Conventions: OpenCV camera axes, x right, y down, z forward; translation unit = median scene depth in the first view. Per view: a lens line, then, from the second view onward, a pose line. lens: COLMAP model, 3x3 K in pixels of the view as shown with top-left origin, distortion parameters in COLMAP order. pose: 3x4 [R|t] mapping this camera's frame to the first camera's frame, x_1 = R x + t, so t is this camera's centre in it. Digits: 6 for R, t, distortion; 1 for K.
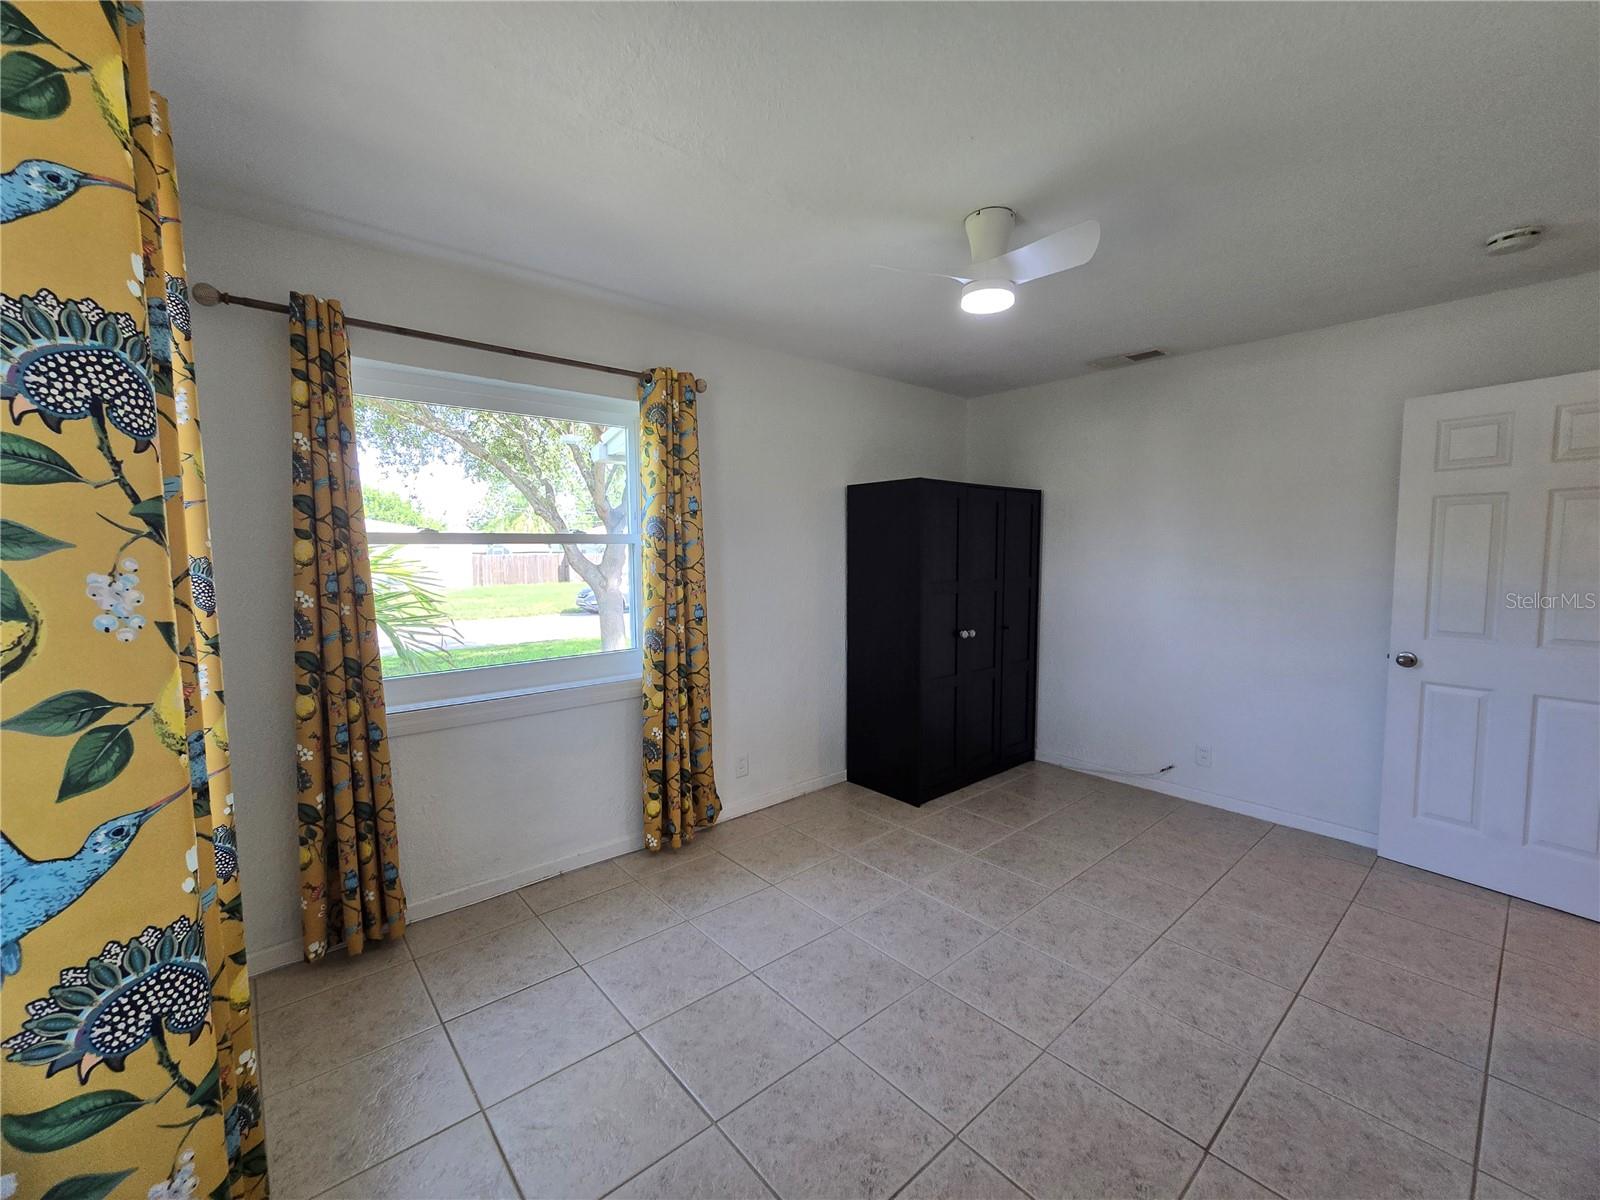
lens RADIAL K [[654.0, 0, 816.4], [0, 654.0, 600.2], [0, 0, 1]] dist [-0.002433, -0.000006]
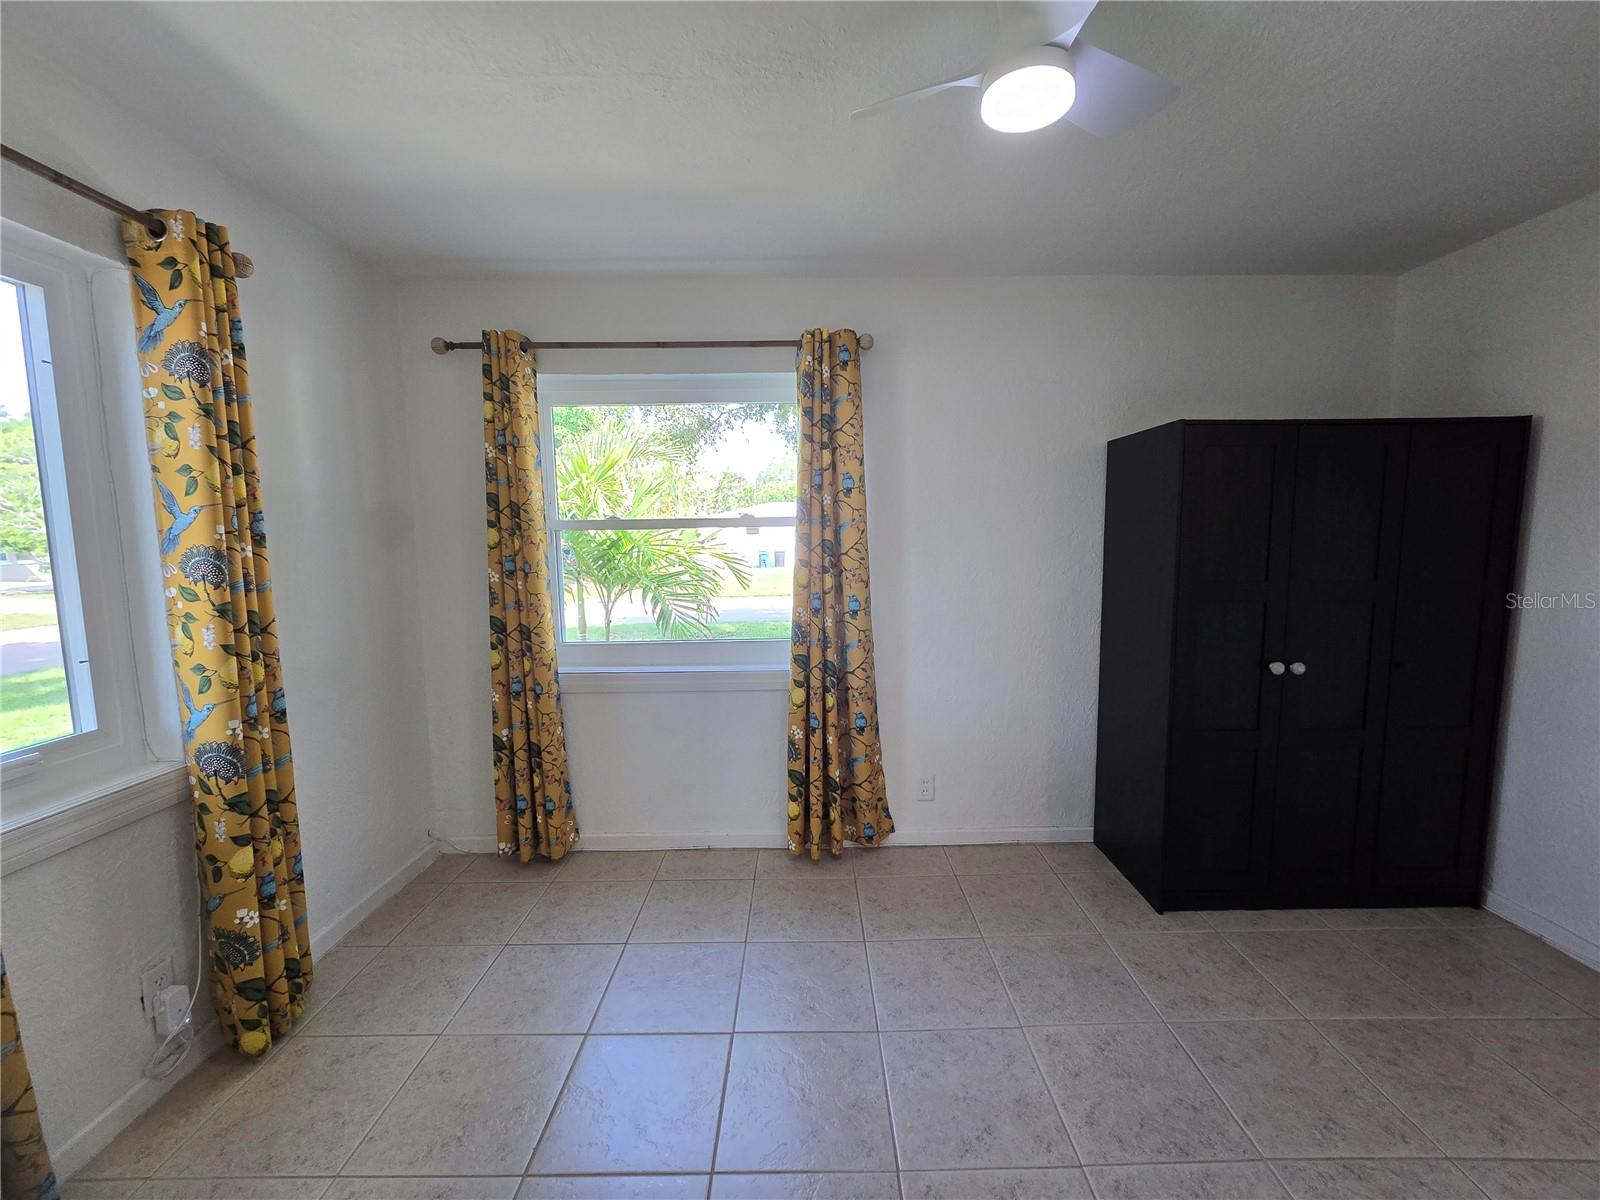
lens RADIAL K [[654.0, 0, 815.2], [0, 654.0, 599.9], [0, 0, 1]] dist [-0.002433, -0.000006]
pose [[0.757475, 0.064390, -0.649681, 0.366634], [-0.042639, 0.997879, 0.049187, -0.030017], [0.651470, -0.009556, 0.758614, 0.313673]]
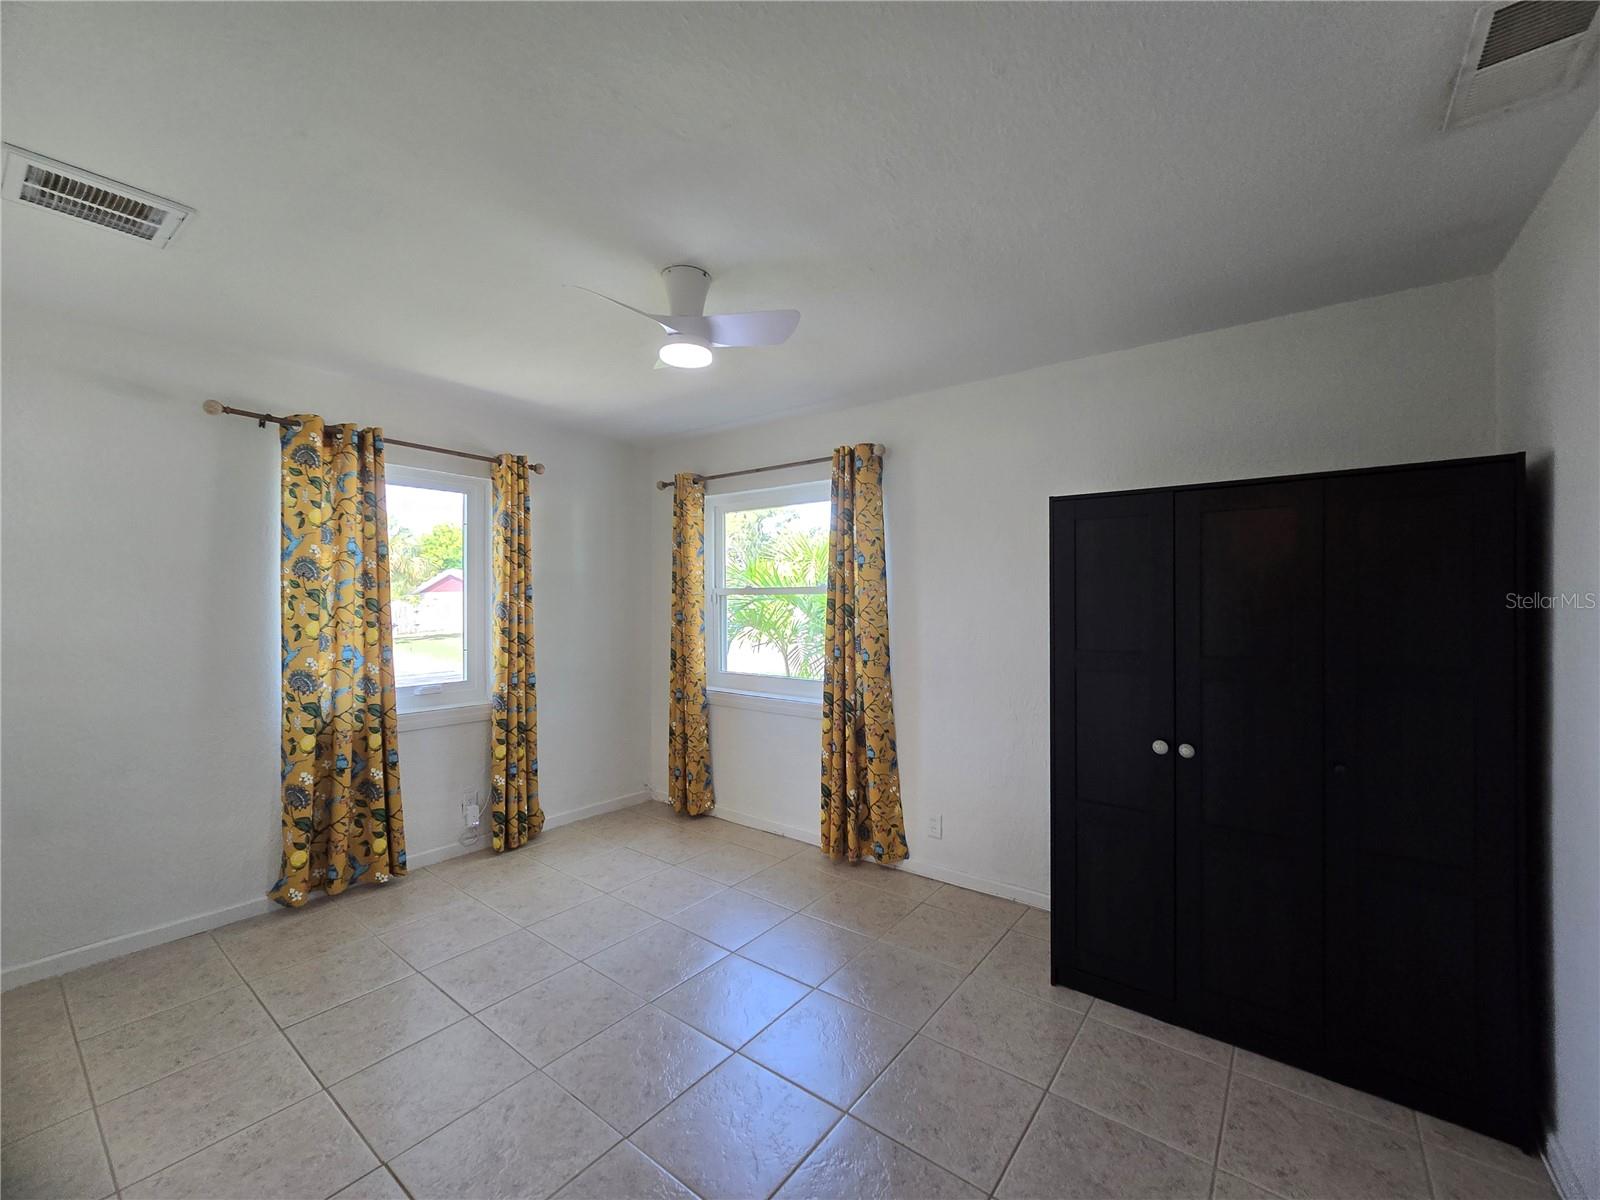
lens RADIAL K [[654.0, 0, 816.2], [0, 654.0, 601.2], [0, 0, 1]] dist [-0.002433, -0.000006]
pose [[0.199410, 0.008306, -0.979881, 0.914476], [-0.075771, 0.997101, -0.006968, -0.061825], [0.976982, 0.075636, 0.199461, 0.724948]]
